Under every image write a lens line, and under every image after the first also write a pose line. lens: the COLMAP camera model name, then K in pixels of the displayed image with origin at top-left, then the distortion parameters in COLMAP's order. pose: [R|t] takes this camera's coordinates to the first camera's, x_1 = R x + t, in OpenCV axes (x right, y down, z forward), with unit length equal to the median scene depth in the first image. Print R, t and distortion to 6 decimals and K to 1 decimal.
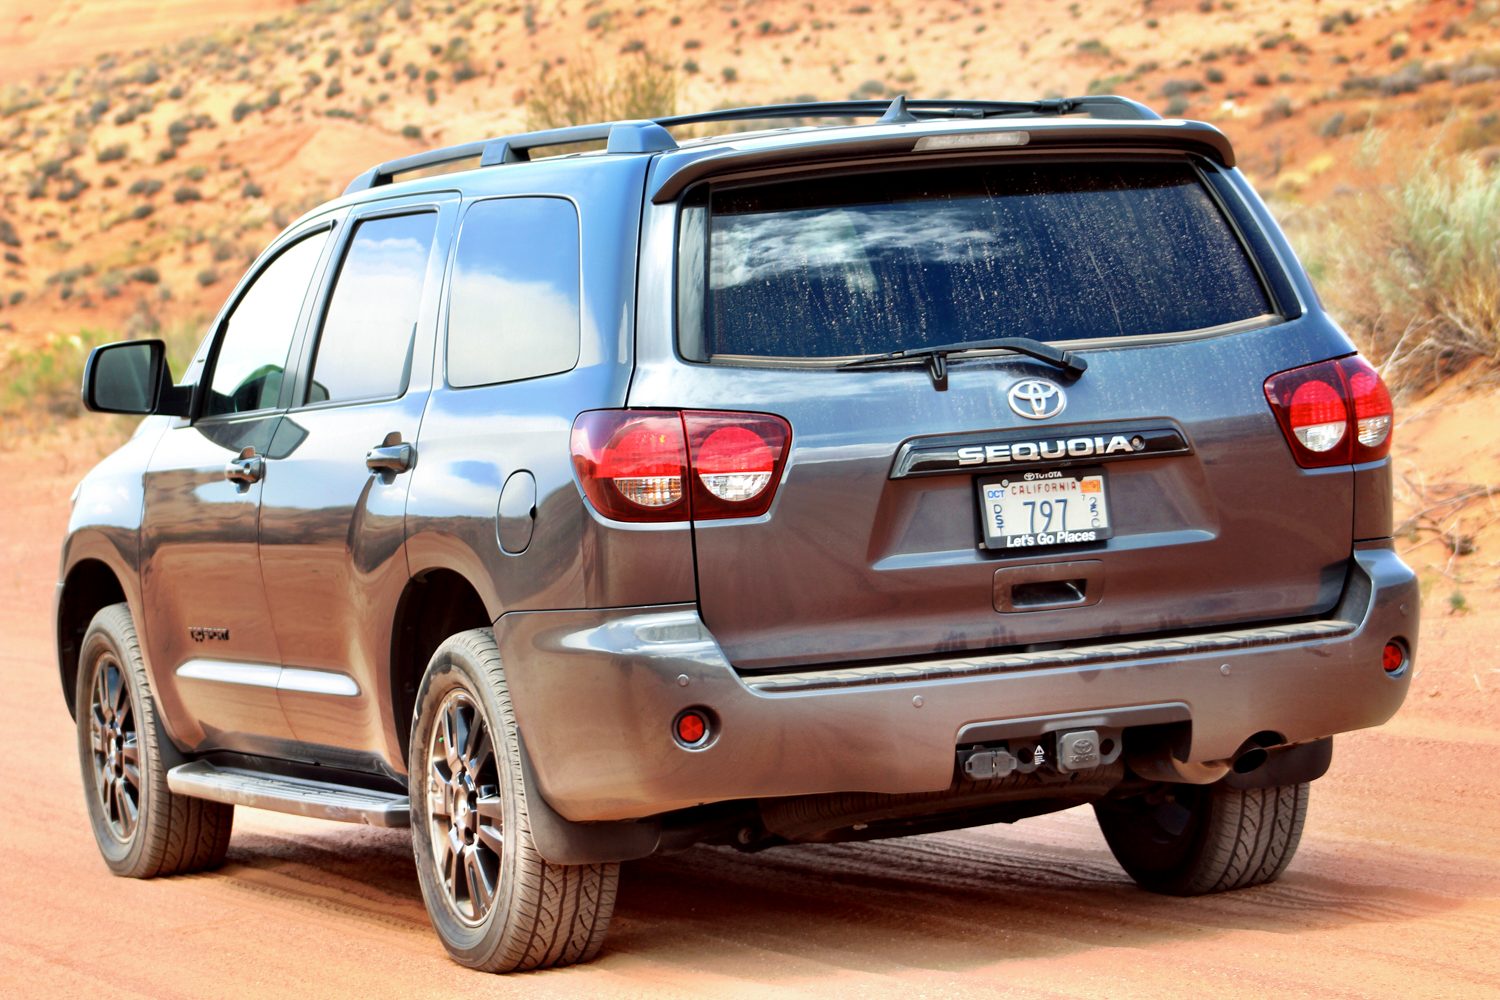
lens RADIAL K [[5340.4, 0, 750.0], [0, 5340.4, 500.0], [0, 0, 1]] dist [0.044647, -0.915823]
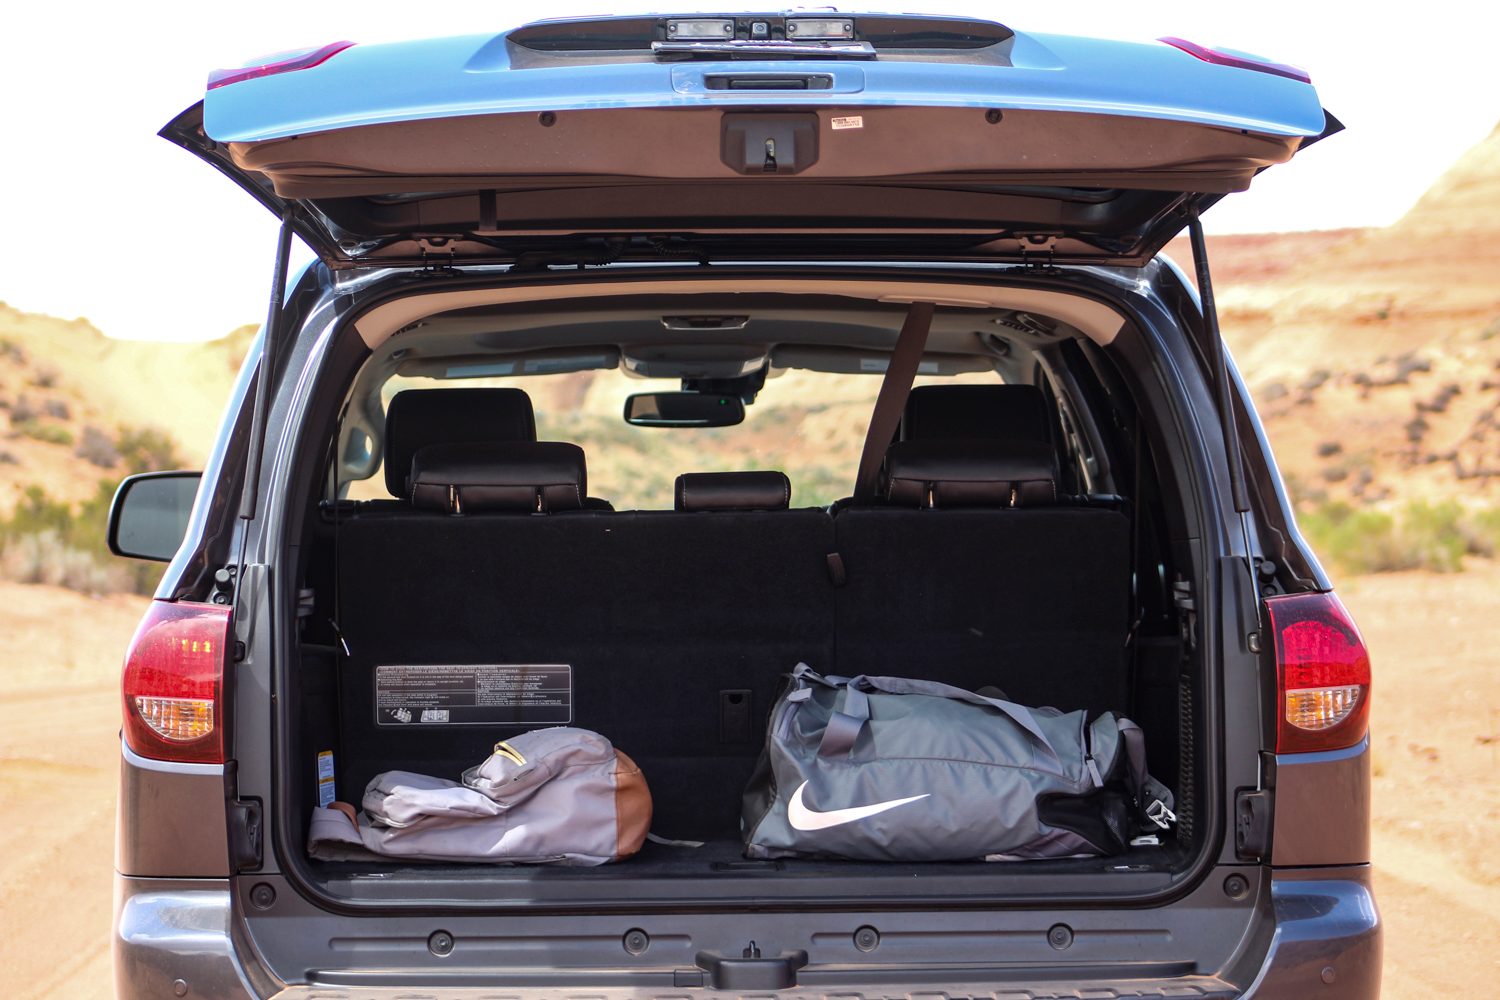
lens RADIAL K [[5340.4, 0, 750.0], [0, 5340.4, 500.0], [0, 0, 1]] dist [0.044647, -0.915823]
pose [[0.936969, 0.061962, -0.343876, 0.290601], [-0.070330, 0.997453, -0.011903, -0.027067], [0.342263, 0.035337, 0.938940, 0.346998]]
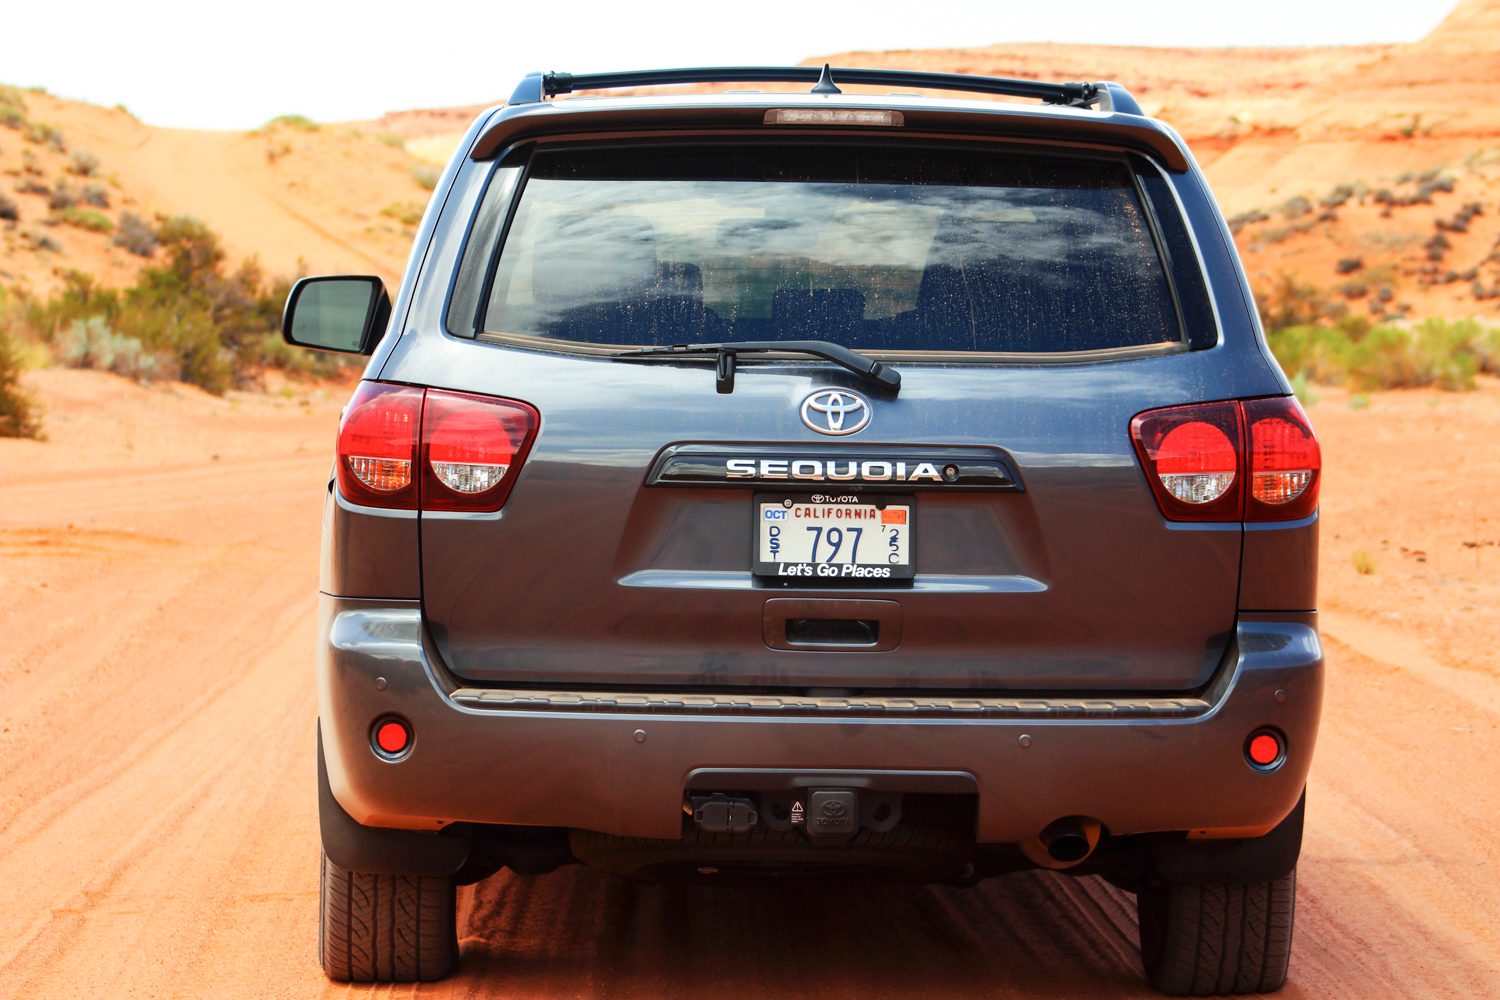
lens RADIAL K [[5340.4, 0, 750.0], [0, 5340.4, 500.0], [0, 0, 1]] dist [0.044647, -0.915823]
pose [[0.933777, 0.096809, -0.344513, 0.346200], [-0.093819, 0.995266, 0.025380, -0.025529], [0.345339, 0.008623, 0.938438, 0.164598]]
